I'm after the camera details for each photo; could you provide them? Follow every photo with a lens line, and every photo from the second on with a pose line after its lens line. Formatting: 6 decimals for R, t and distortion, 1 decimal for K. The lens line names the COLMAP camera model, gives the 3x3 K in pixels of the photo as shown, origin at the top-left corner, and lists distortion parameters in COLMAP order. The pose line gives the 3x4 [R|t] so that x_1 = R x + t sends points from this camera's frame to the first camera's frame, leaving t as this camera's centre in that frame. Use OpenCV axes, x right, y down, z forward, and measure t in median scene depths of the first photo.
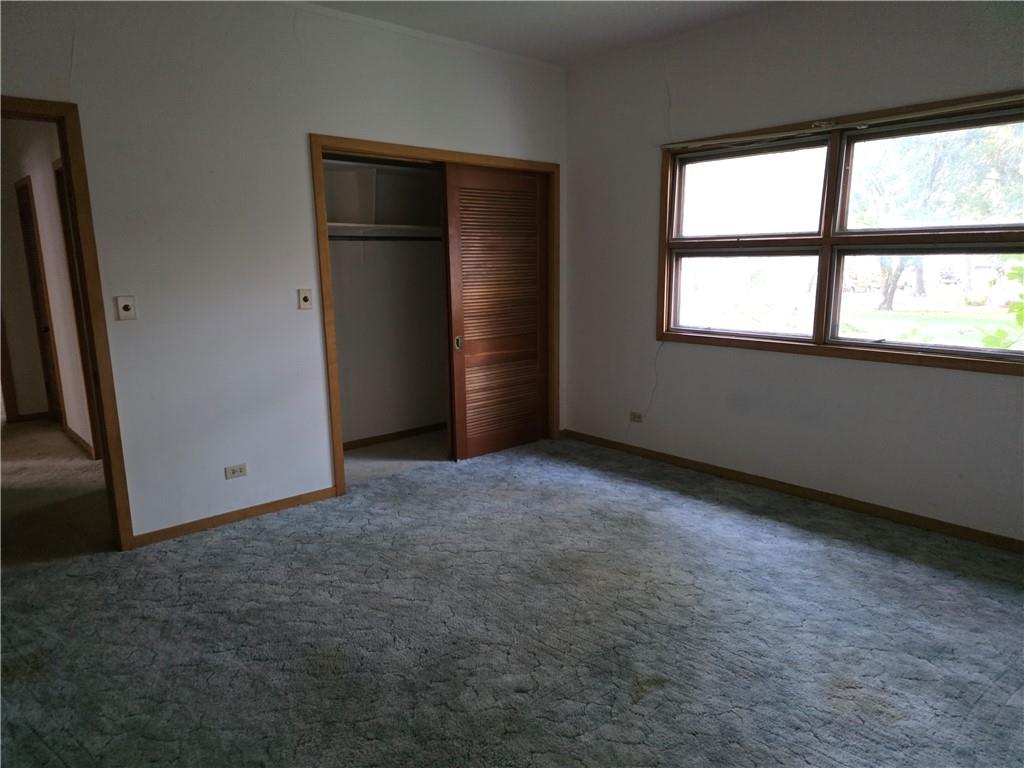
lens RADIAL K [[680.1, 0, 512.0], [0, 680.1, 384.0], [0, 0, 1]] dist [0.008380, 0.003561]
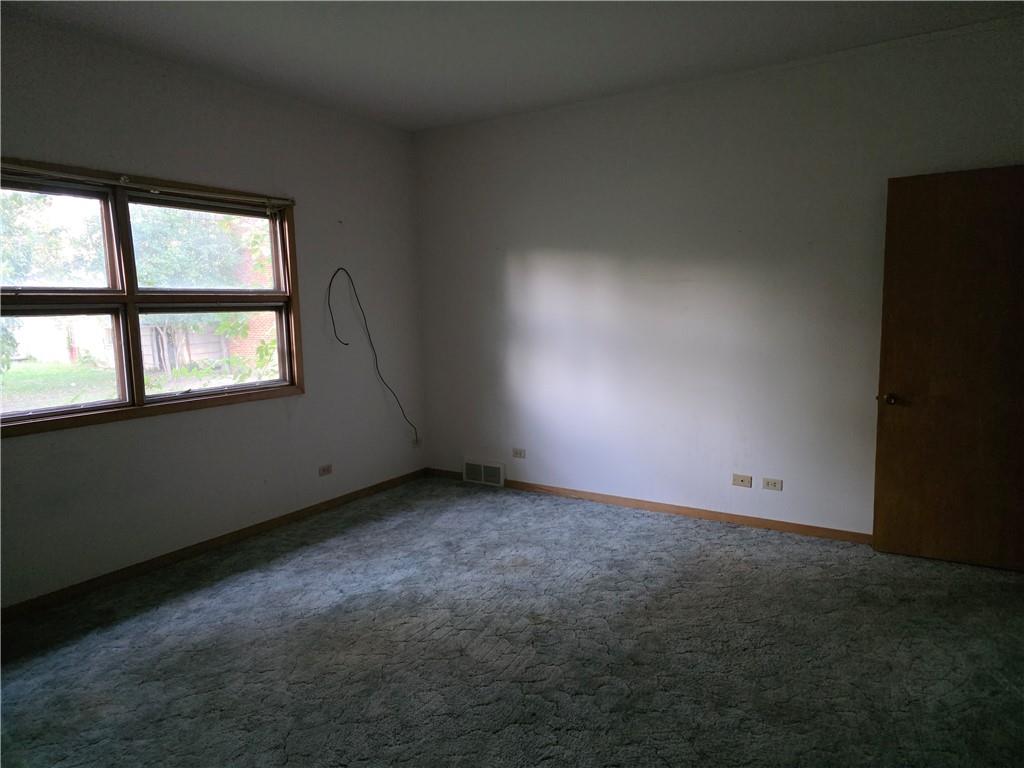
lens RADIAL K [[645.2, 0, 531.0], [0, 645.2, 381.7], [0, 0, 1]] dist [0.000447, 0.000417]
pose [[-0.269494, -0.102673, 0.957513, -0.565396], [0.193636, 0.968215, 0.158320, -0.130040], [-0.943334, 0.228075, -0.241047, 0.705993]]
